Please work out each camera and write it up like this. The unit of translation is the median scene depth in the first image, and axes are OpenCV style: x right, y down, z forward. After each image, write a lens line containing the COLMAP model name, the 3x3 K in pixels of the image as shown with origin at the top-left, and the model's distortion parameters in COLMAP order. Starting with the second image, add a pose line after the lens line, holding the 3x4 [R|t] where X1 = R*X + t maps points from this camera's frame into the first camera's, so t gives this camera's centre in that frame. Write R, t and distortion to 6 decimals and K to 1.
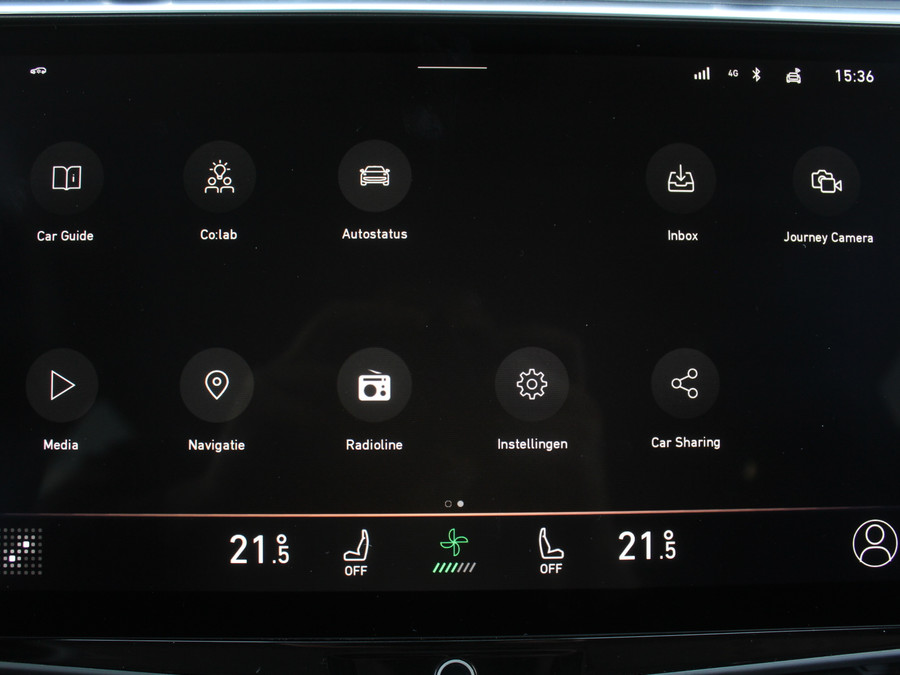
lens RADIAL K [[870.0, 0, 438.7], [0, 870.0, 349.3], [0, 0, 1]] dist [-0.083782, 0.000000]
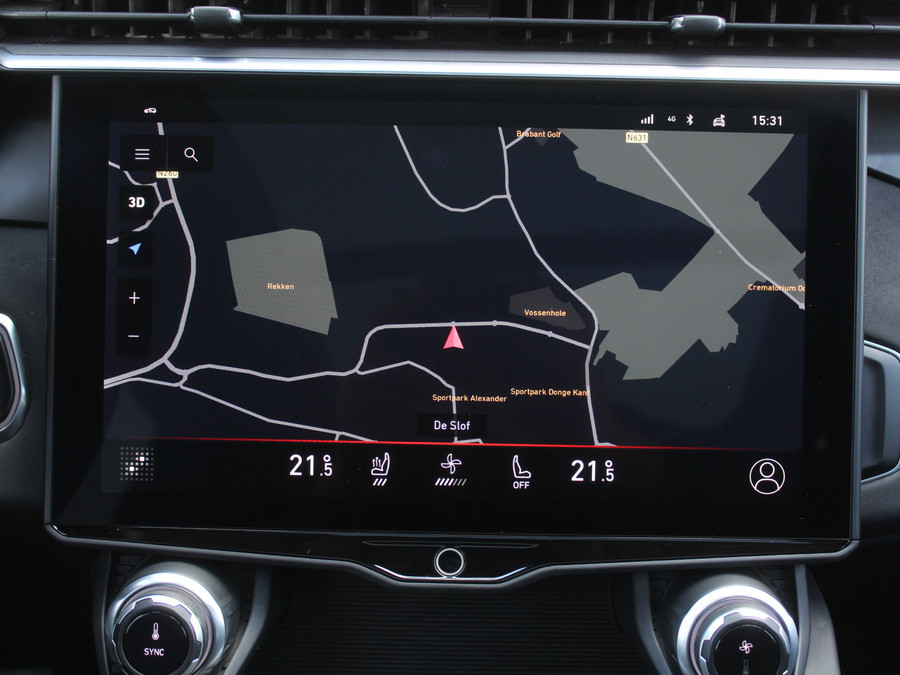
lens RADIAL K [[1240.6, 0, 449.4], [0, 1240.6, 320.0], [0, 0, 1]] dist [-0.062323, 0.000000]
pose [[0.999111, 0.022092, -0.035914, 0.081092], [-0.020704, 0.999042, 0.038562, -0.083200], [0.036732, -0.037785, 0.998611, -0.968888]]
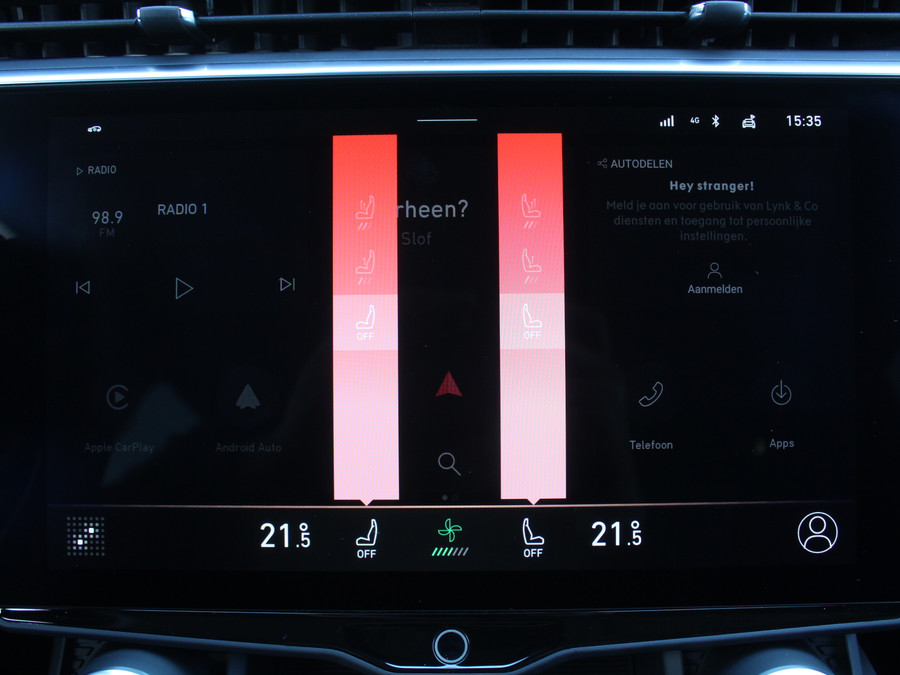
lens RADIAL K [[875.0, 0, 446.0], [0, 875.0, 339.3], [0, 0, 1]] dist [-0.109450, 0.000000]
pose [[0.999152, -0.004749, -0.040898, 0.062016], [0.005571, 0.999785, 0.019995, -0.059276], [0.040794, -0.020206, 0.998963, -0.171343]]
